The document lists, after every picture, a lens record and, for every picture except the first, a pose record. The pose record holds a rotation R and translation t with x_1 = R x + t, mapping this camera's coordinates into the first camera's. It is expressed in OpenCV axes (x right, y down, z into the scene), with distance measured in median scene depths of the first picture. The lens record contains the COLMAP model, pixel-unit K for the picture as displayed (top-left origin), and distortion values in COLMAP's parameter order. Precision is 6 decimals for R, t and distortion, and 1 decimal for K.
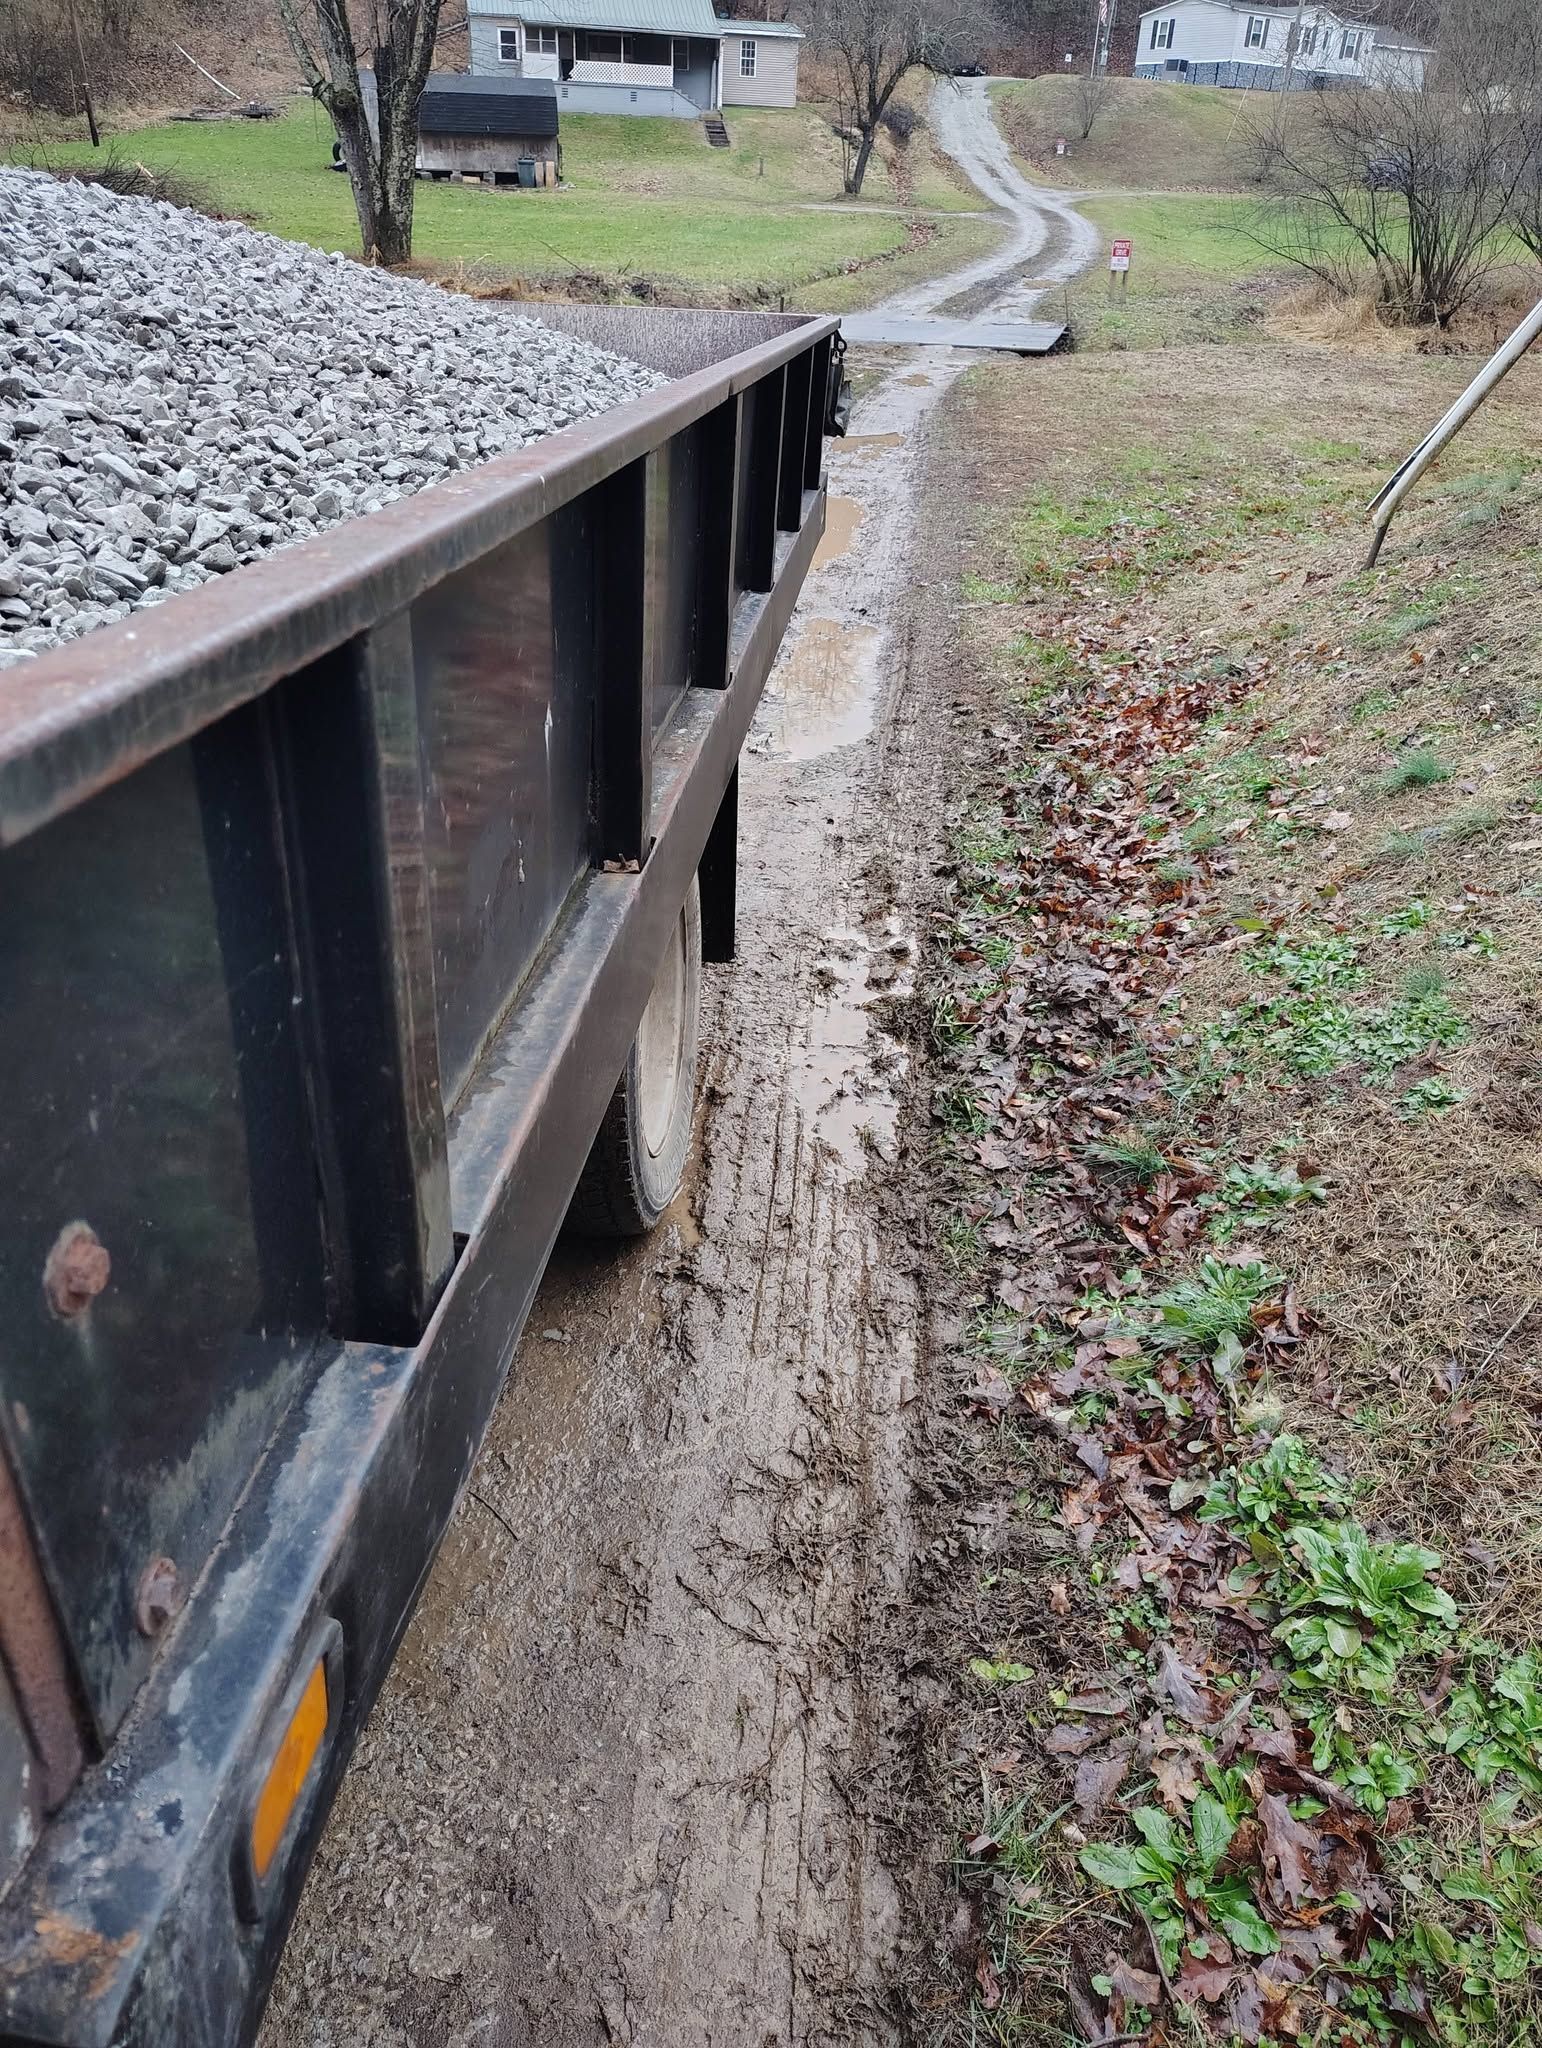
lens RADIAL K [[1416.7, 0, 768.7], [0, 1416.7, 1022.3], [0, 0, 1]] dist [0.028678, -0.009243]
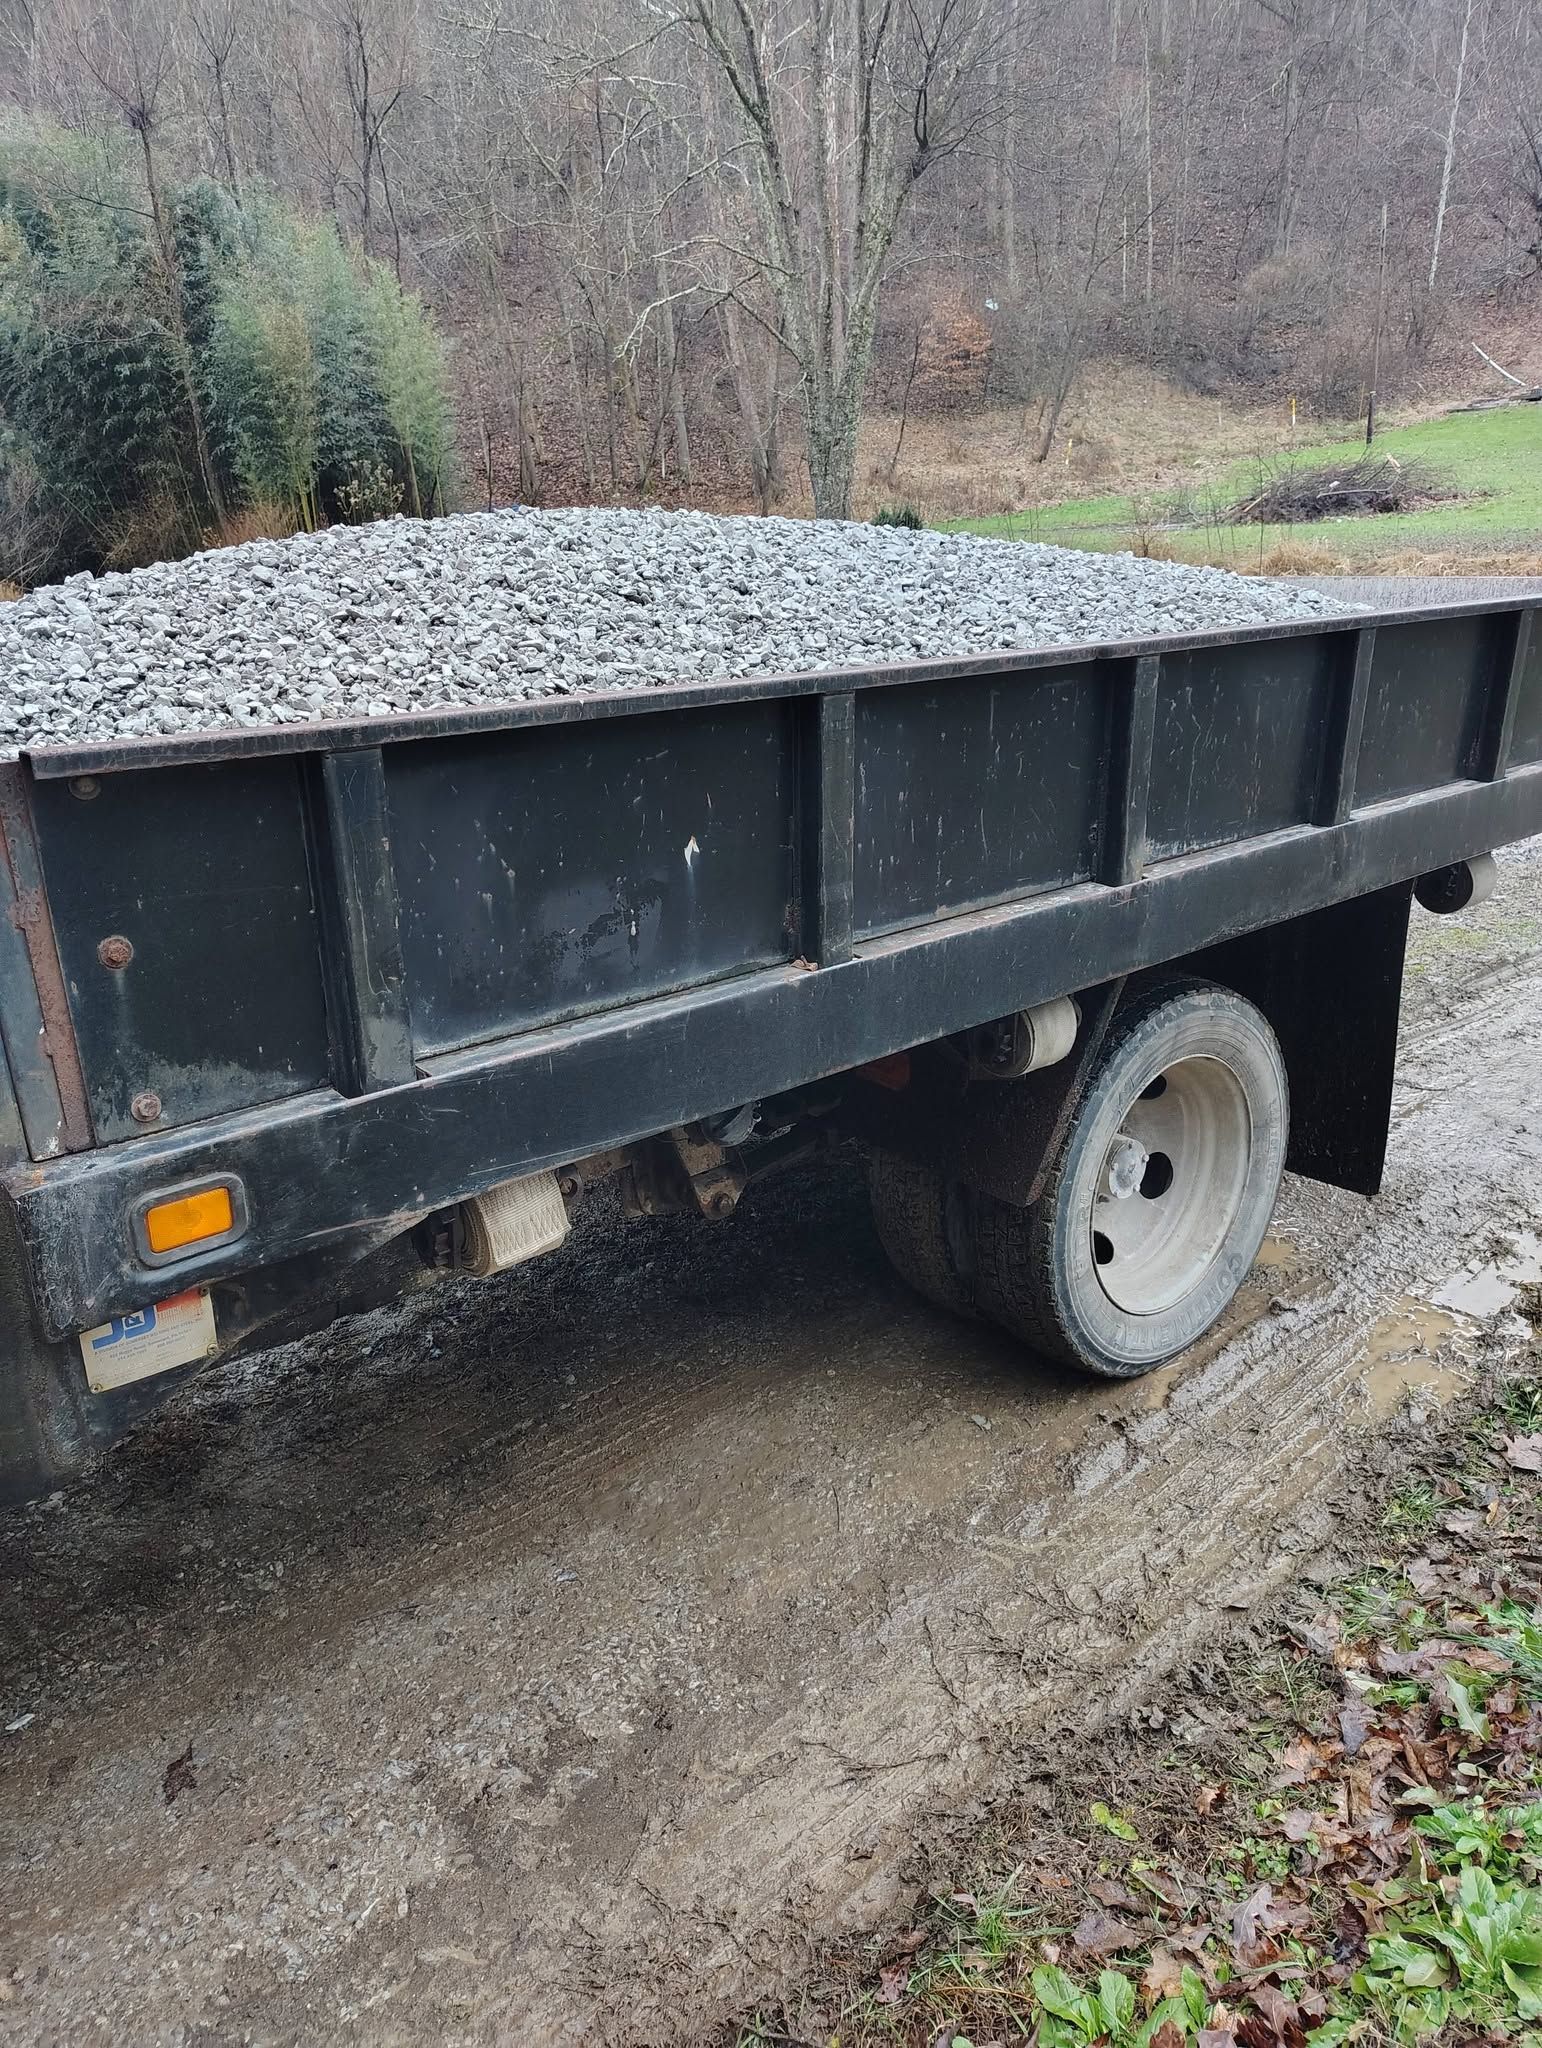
lens RADIAL K [[1416.7, 0, 775.9], [0, 1416.7, 1028.4], [0, 0, 1]] dist [0.028678, -0.009243]
pose [[0.726714, 0.181212, -0.662608, 0.524132], [-0.283352, 0.957772, -0.048832, 0.019826], [0.625778, 0.223238, 0.747373, -0.054682]]
